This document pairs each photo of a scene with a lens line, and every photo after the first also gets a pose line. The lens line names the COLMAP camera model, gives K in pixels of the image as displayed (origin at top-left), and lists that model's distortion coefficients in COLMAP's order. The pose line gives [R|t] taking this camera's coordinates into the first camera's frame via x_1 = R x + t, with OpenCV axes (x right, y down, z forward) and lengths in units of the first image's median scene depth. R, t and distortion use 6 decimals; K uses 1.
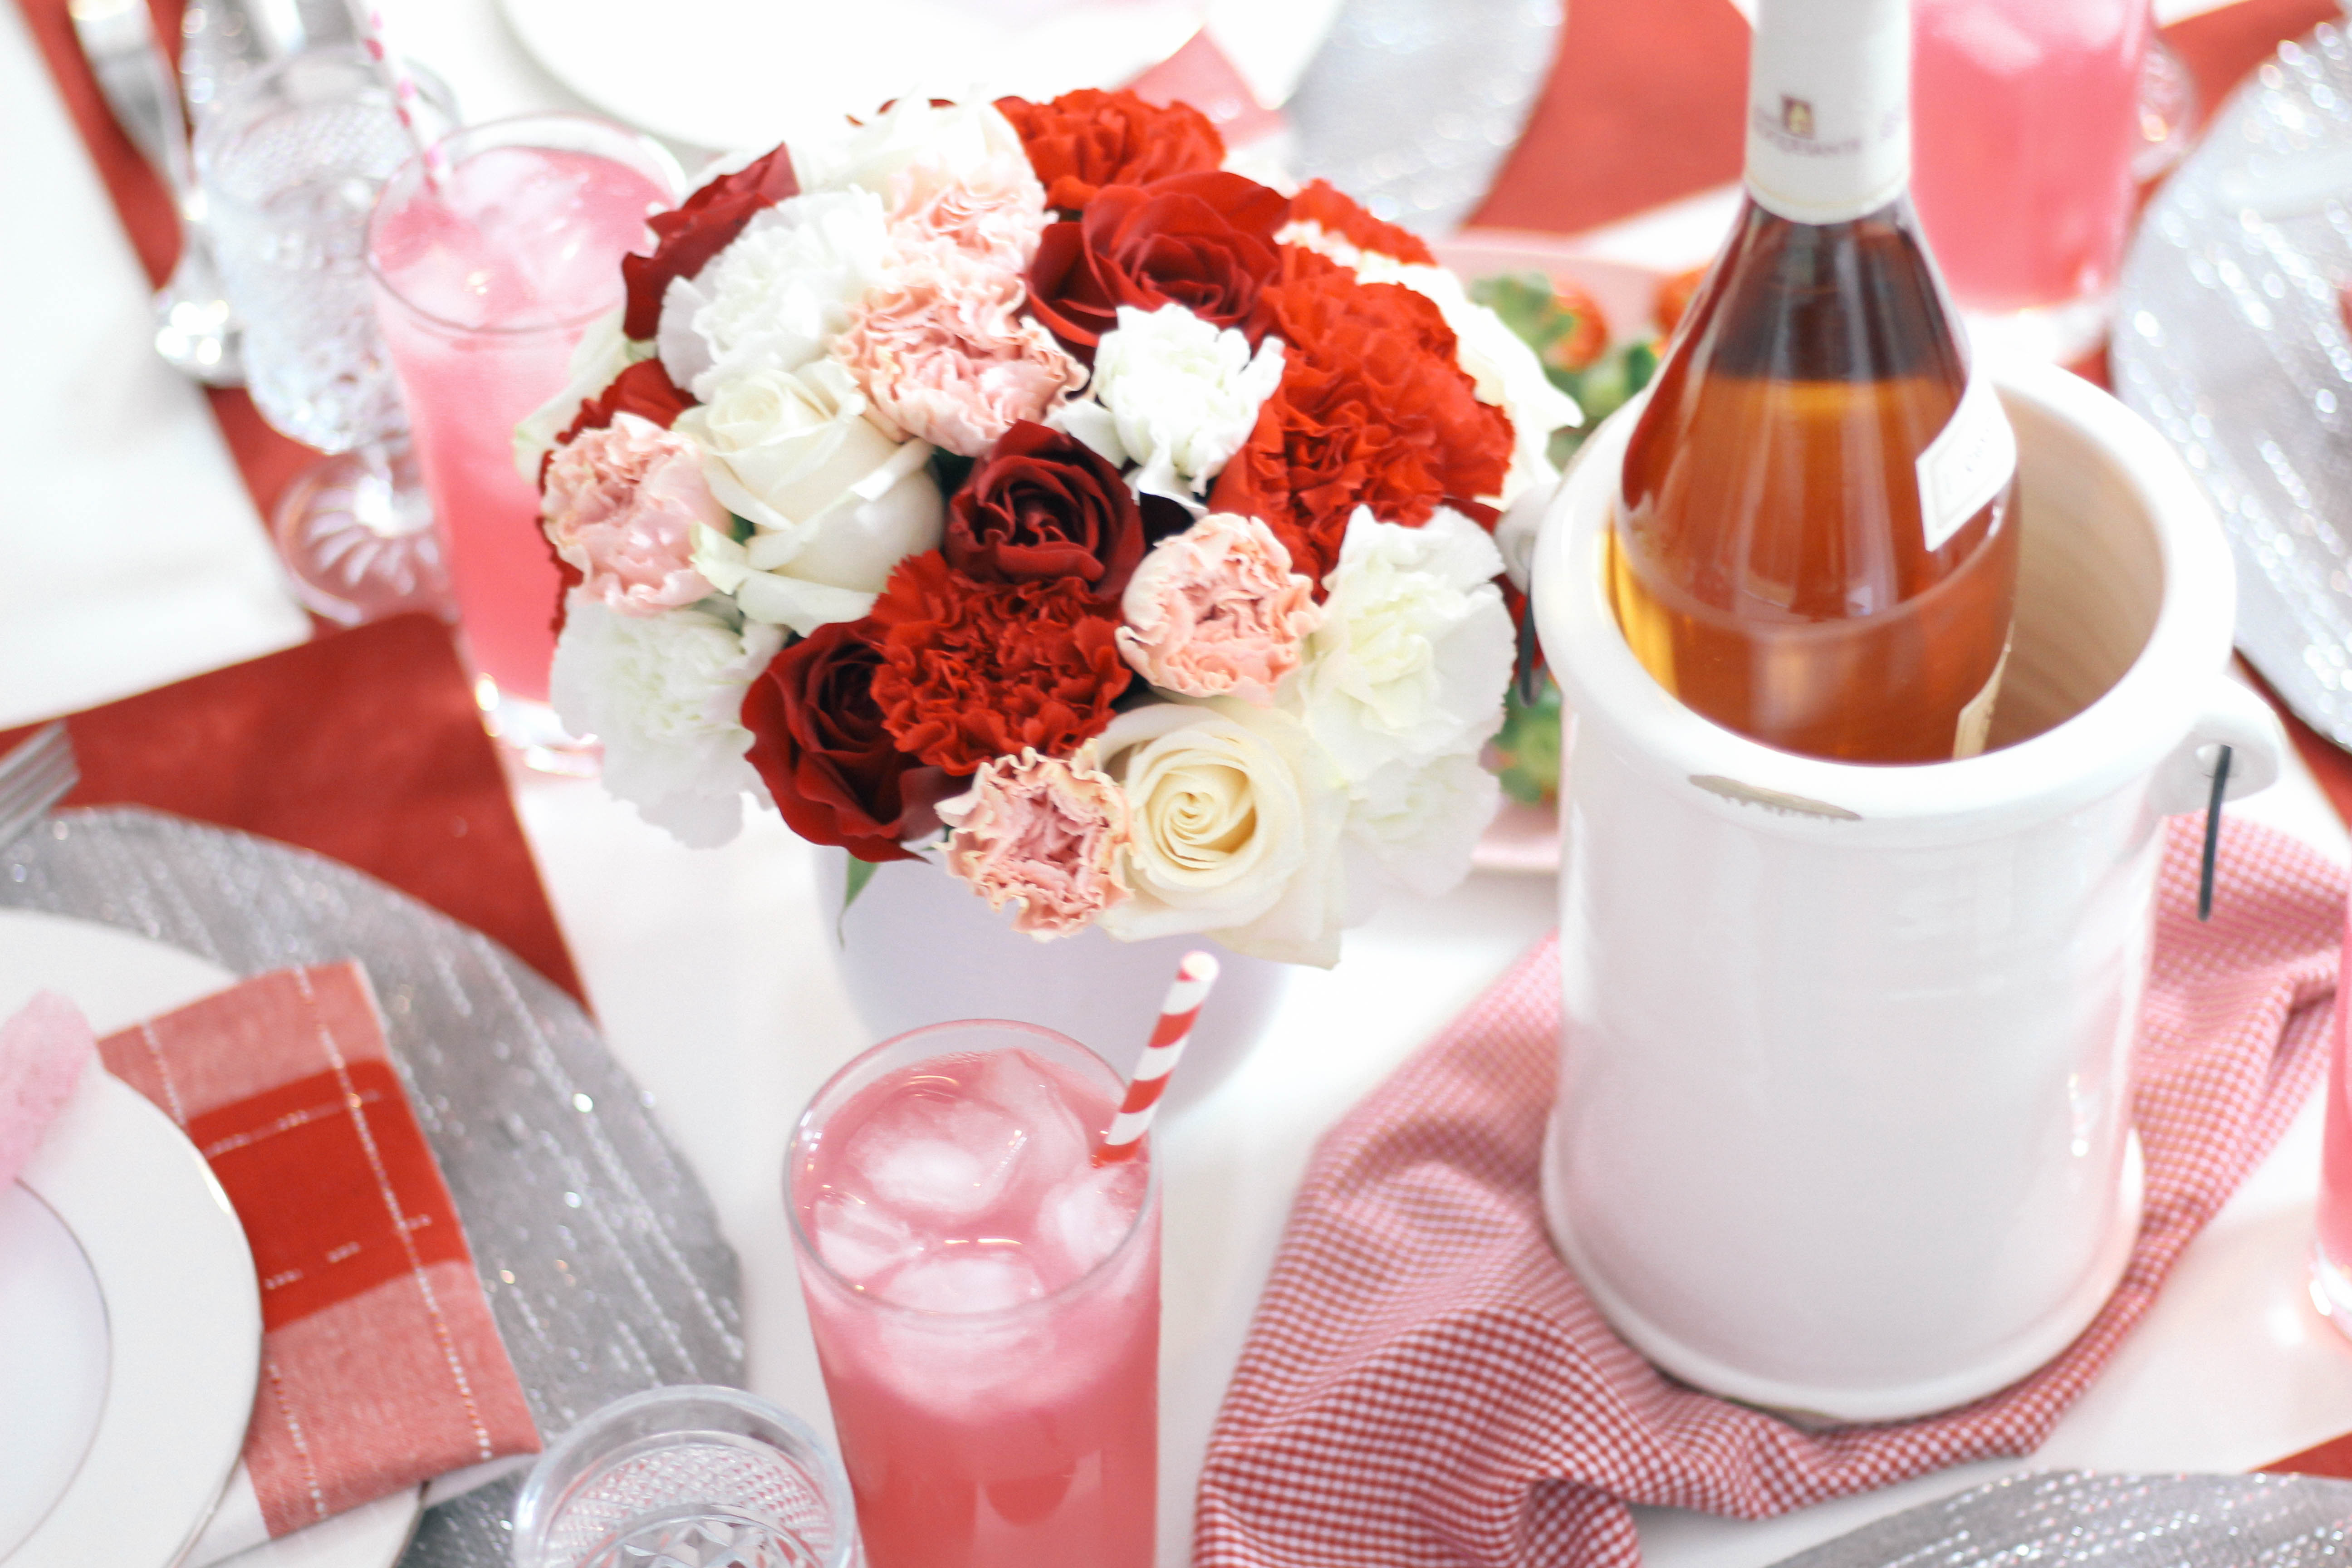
lens RADIAL K [[5880.5, 0, 1176.0], [0, 5880.5, 784.0], [0, 0, 1]] dist [-0.150036, 0.293431]
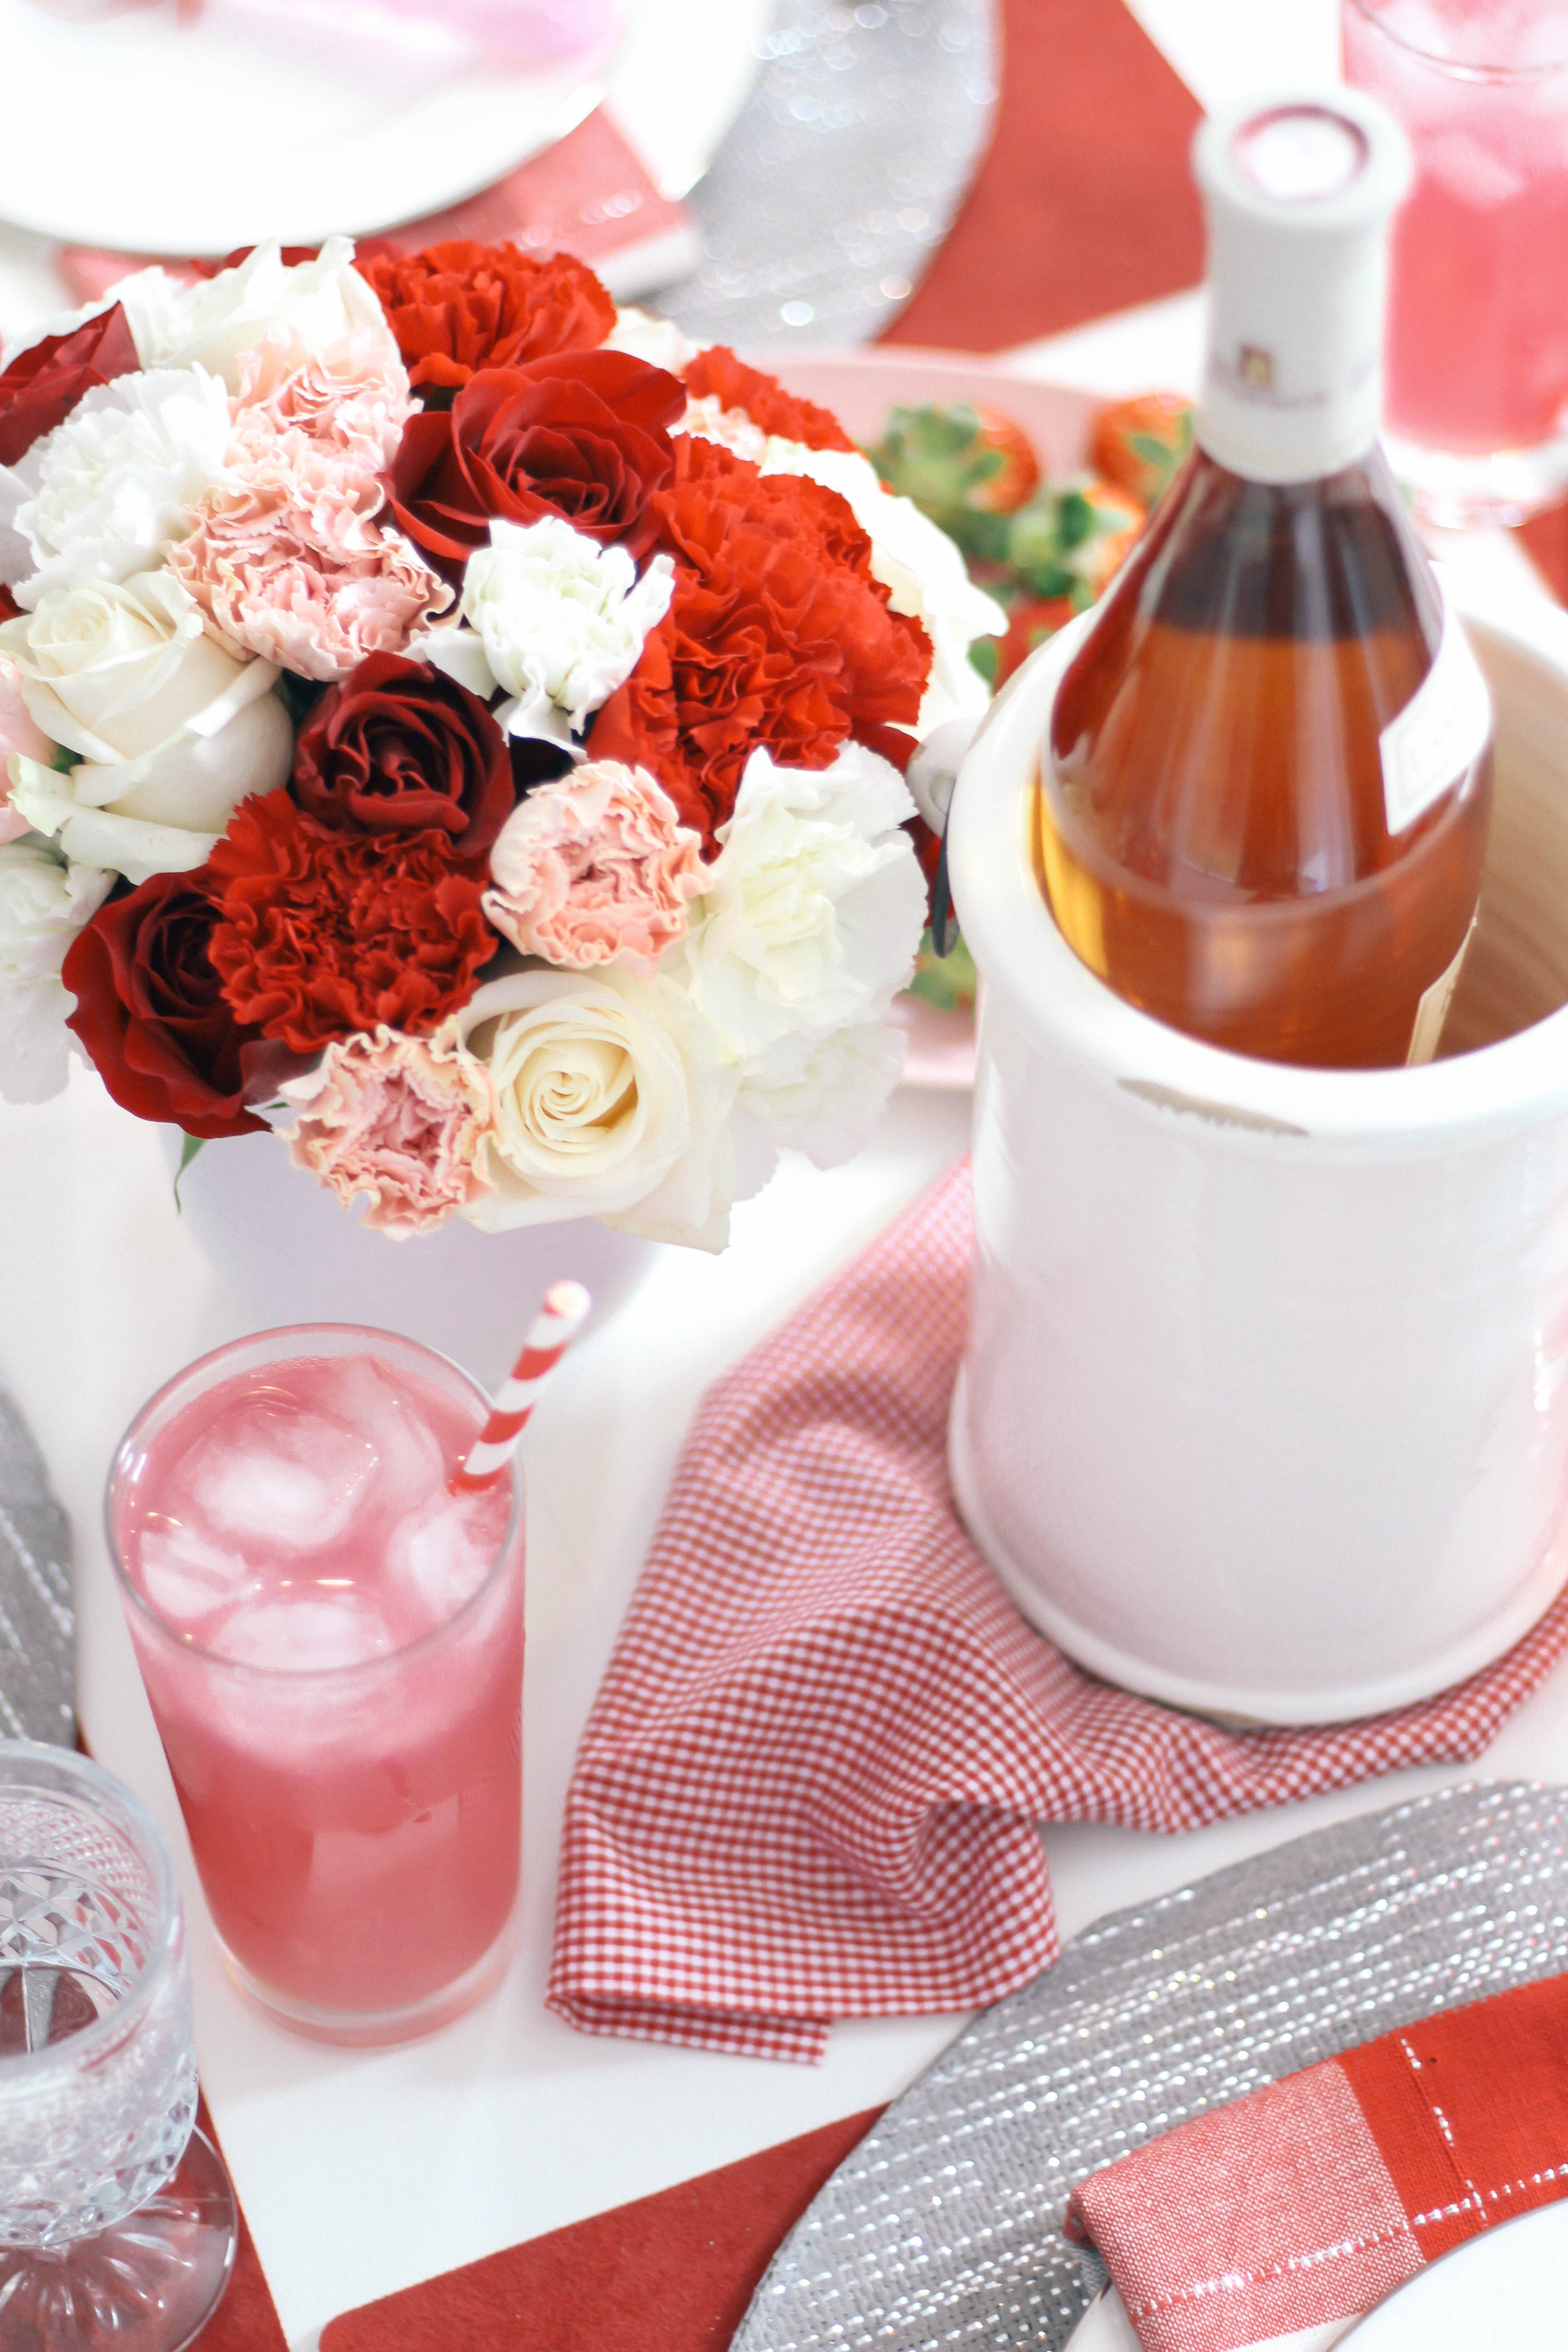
lens RADIAL K [[5880.5, 0, 857.3], [0, 5880.5, 1172.5], [0, 0, 1]] dist [-0.150036, 0.293431]
pose [[0.998961, 0.011288, 0.044147, 0.007492], [-0.015850, 0.994409, 0.104400, -0.073975], [-0.042722, -0.104991, 0.993555, 0.099985]]
